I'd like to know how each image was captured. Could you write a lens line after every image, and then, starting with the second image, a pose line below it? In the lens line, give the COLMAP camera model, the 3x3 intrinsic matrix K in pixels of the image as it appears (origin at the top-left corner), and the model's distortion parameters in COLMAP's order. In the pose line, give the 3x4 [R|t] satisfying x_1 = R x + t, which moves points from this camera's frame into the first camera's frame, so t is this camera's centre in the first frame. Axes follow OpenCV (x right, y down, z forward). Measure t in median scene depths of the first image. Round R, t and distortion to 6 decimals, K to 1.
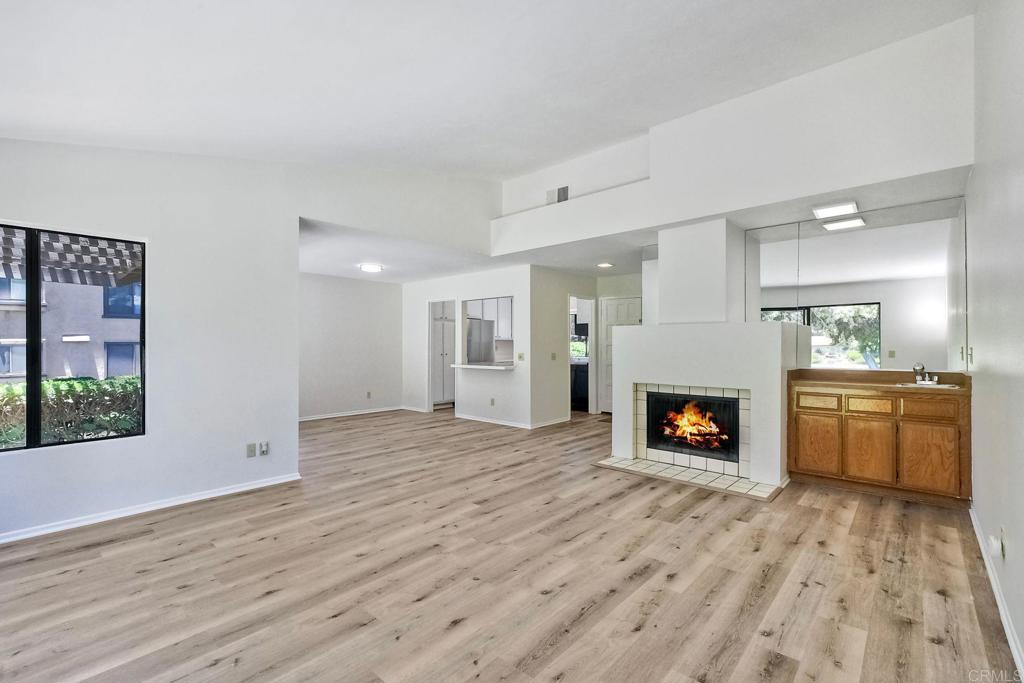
lens RADIAL K [[453.6, 0, 514.5], [0, 453.6, 340.9], [0, 0, 1]] dist [-0.002301, -0.000853]
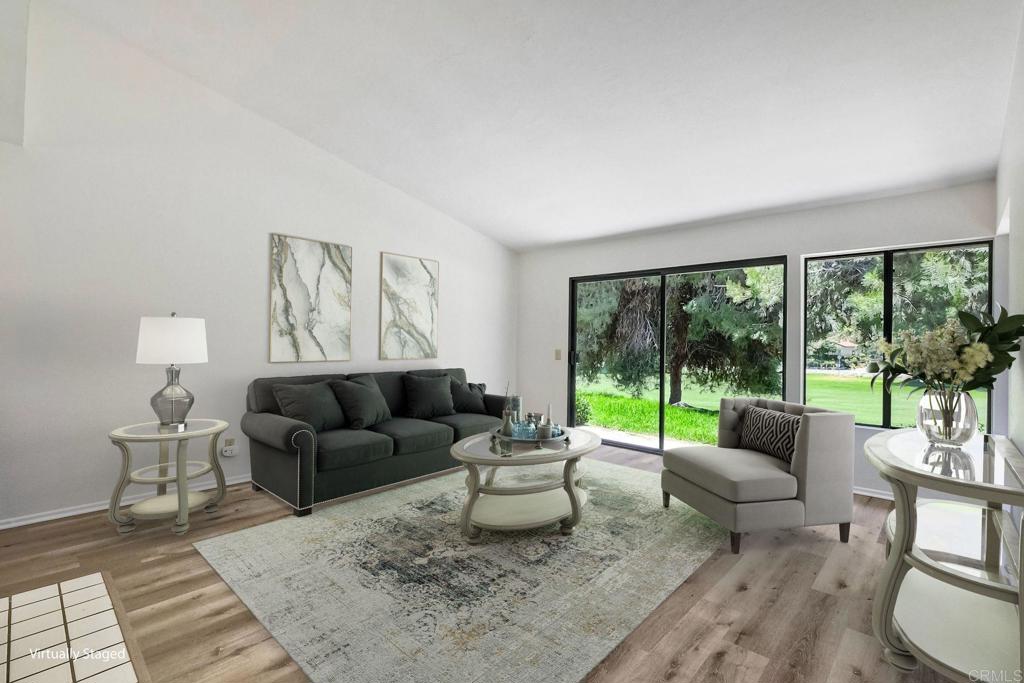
lens RADIAL K [[463.1, 0, 509.6], [0, 463.1, 343.1], [0, 0, 1]] dist [0.000694, -0.000108]
pose [[-0.999887, -0.009979, 0.011283, -0.034316], [-0.009998, 0.999949, -0.001713, 0.018322], [-0.011266, -0.001826, -0.999935, 1.808454]]
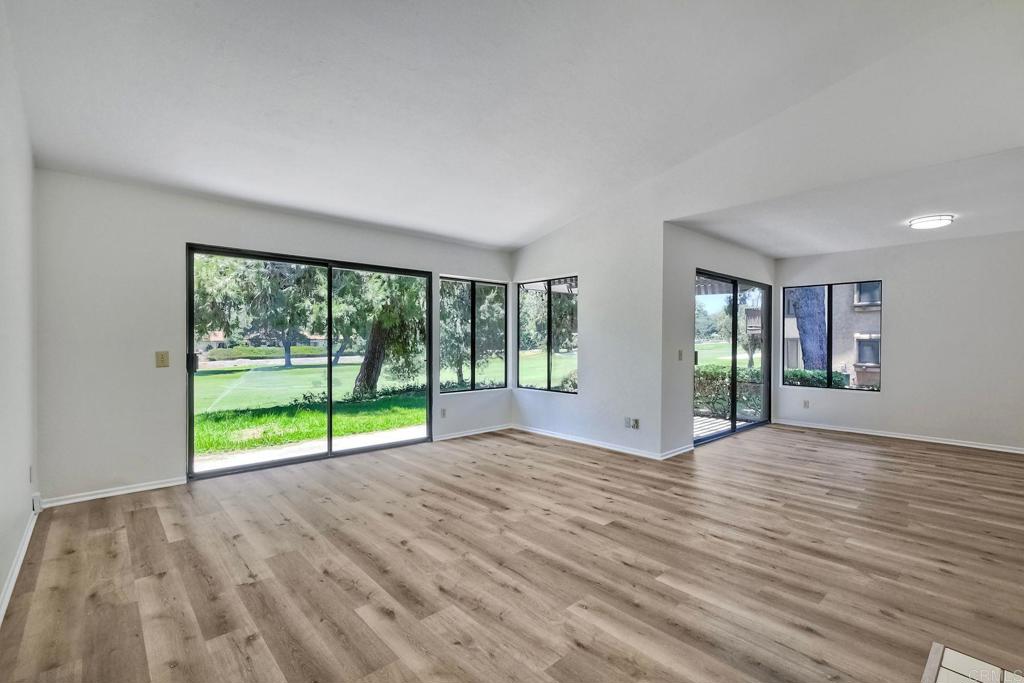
lens RADIAL K [[453.6, 0, 508.6], [0, 453.6, 344.2], [0, 0, 1]] dist [-0.002301, -0.000853]
pose [[-0.097976, 0.014044, -0.995090, 0.843225], [0.003275, 0.999900, 0.013789, 0.007587], [0.995183, -0.001908, -0.098013, 0.953960]]
